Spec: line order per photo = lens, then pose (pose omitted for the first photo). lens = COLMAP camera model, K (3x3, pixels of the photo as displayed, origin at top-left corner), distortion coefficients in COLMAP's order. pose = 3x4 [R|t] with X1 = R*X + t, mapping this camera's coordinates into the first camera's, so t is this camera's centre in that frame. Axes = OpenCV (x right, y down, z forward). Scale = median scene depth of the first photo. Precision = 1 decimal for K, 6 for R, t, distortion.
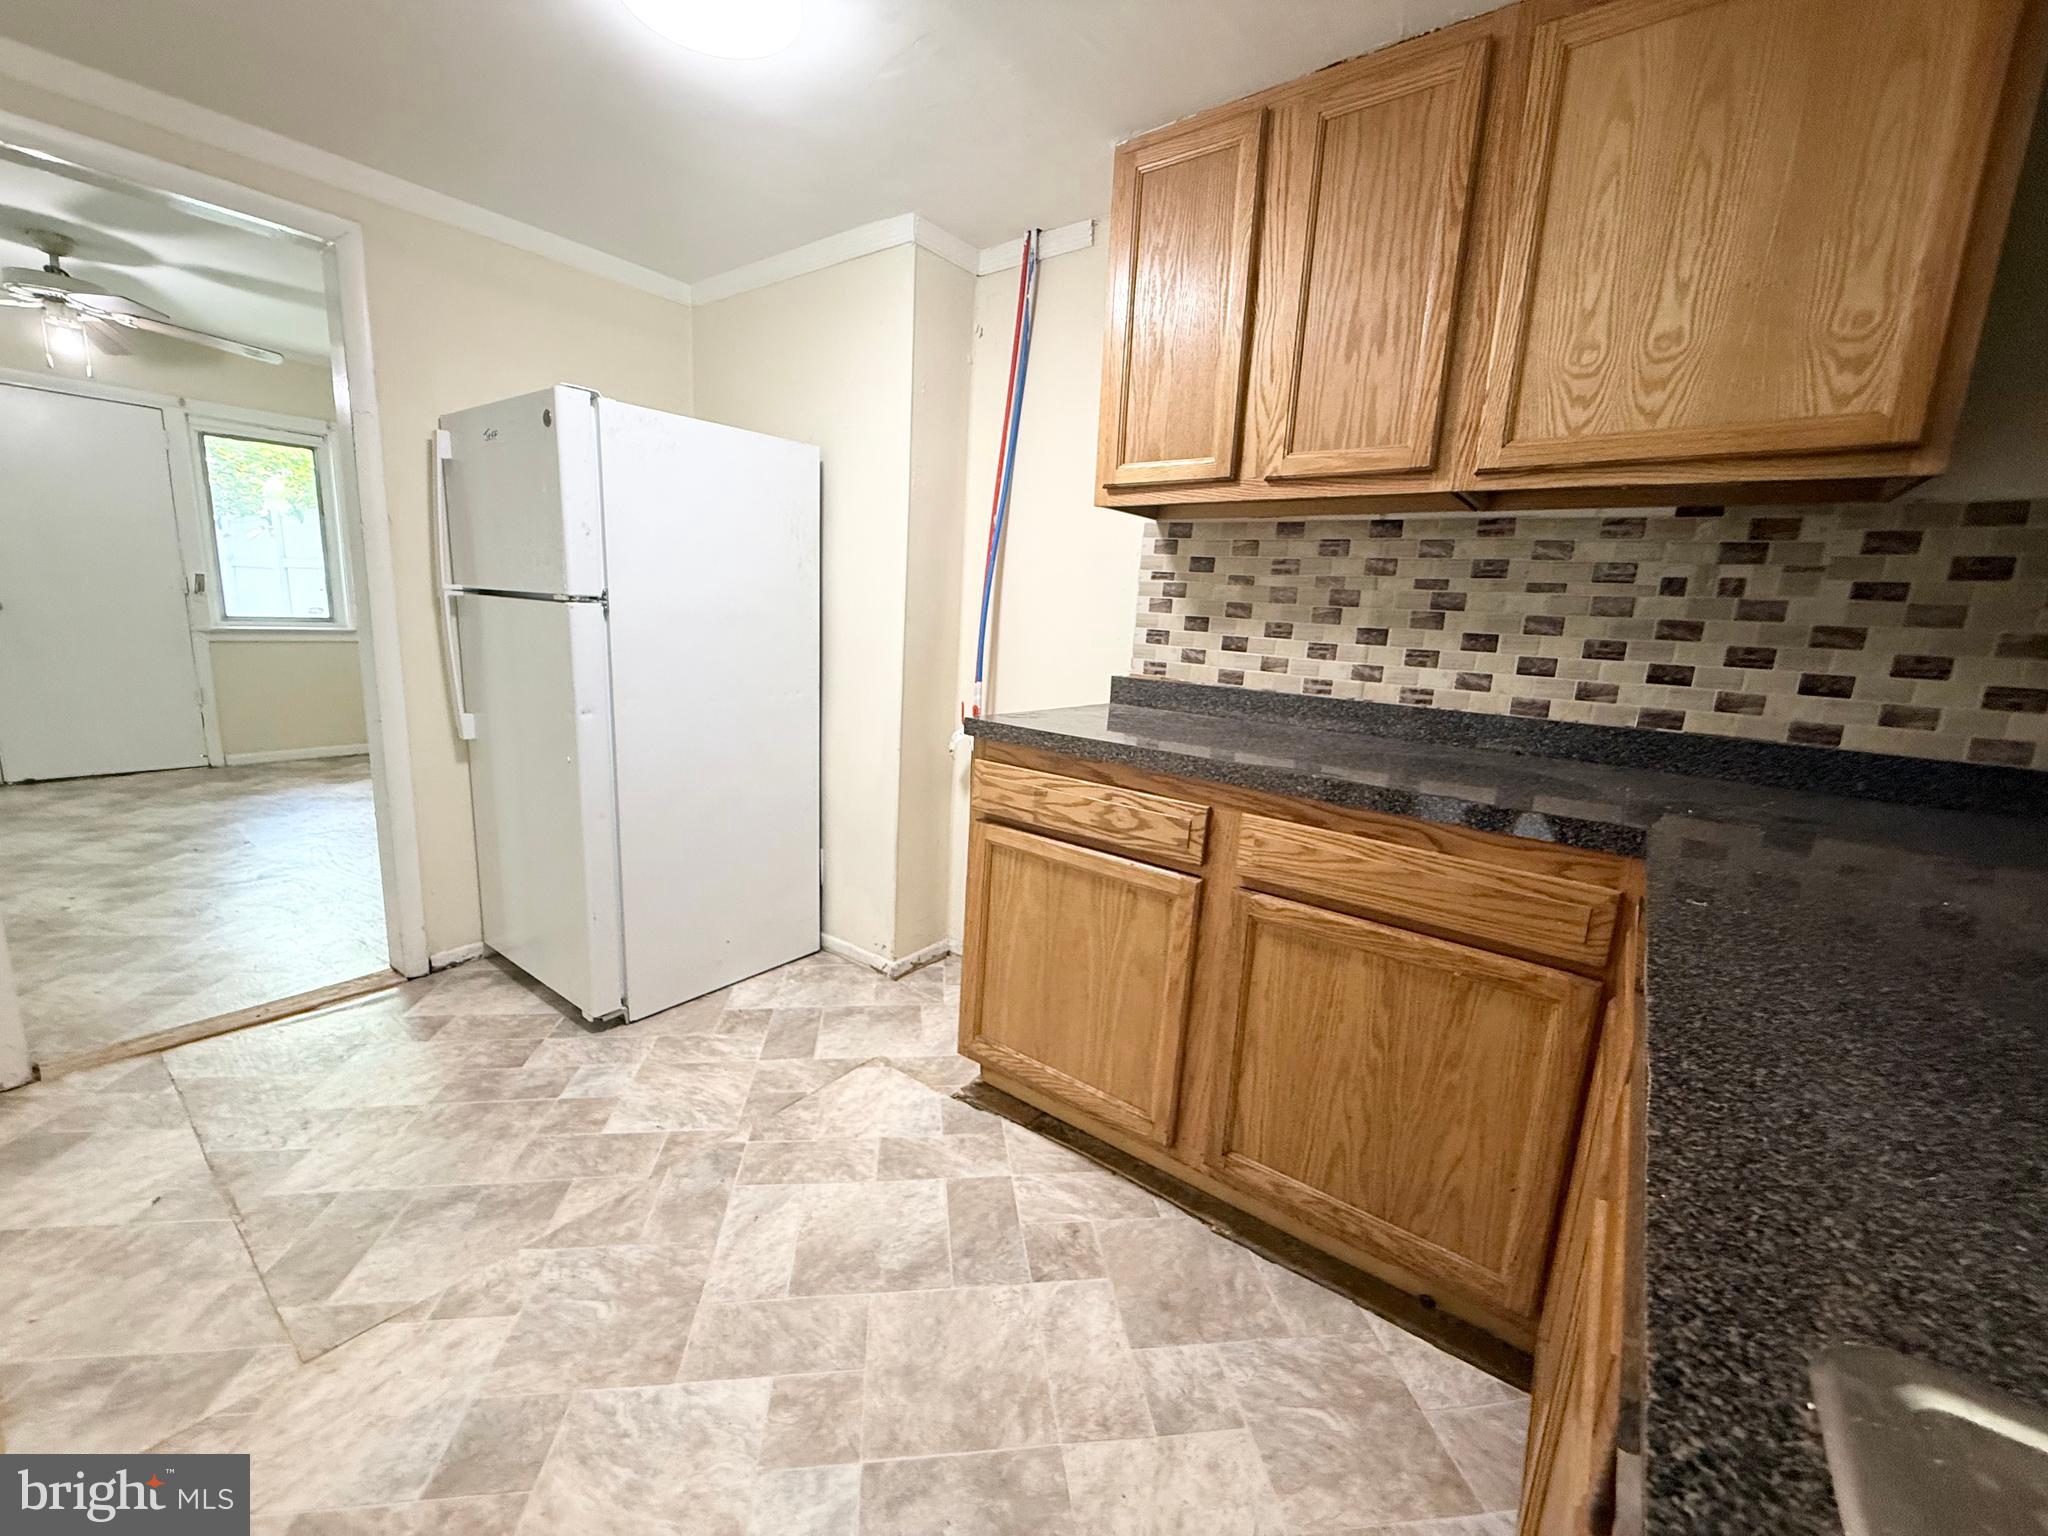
lens RADIAL K [[817.3, 0, 1016.4], [0, 817.3, 766.6], [0, 0, 1]] dist [0.000350, 0.000357]
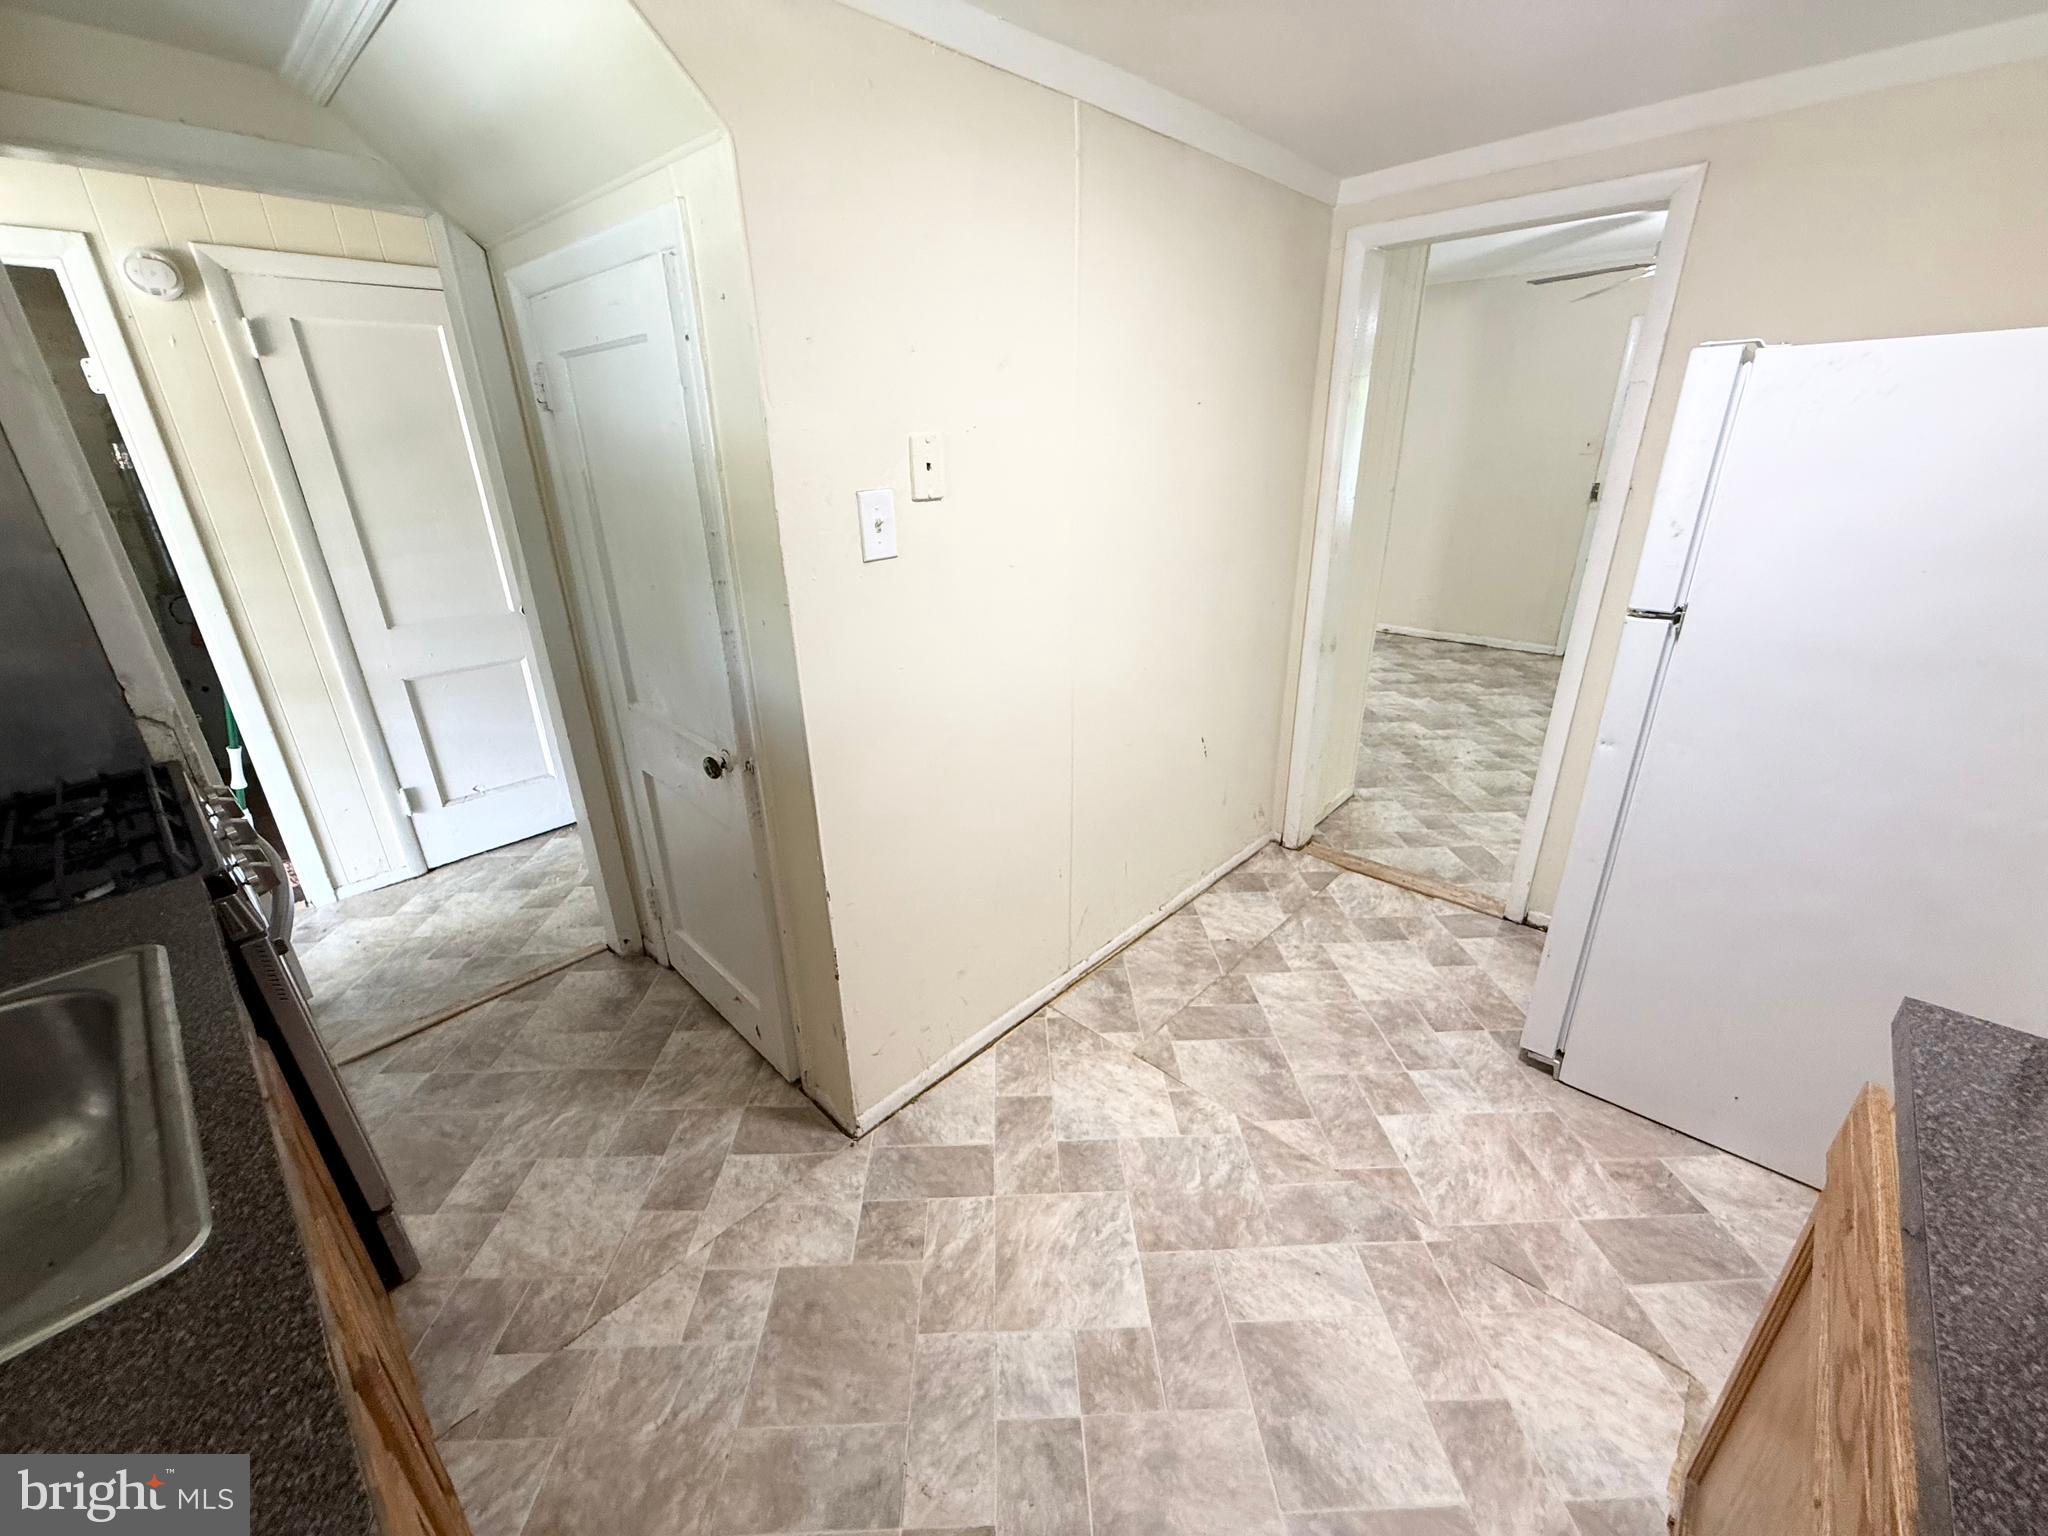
lens RADIAL K [[817.3, 0, 1016.4], [0, 817.3, 766.6], [0, 0, 1]] dist [0.000350, 0.000357]
pose [[-0.102889, 0.327196, -0.939338, 0.519514], [-0.173704, 0.923929, 0.340855, -0.337191], [0.979408, 0.198237, -0.038227, 0.638658]]
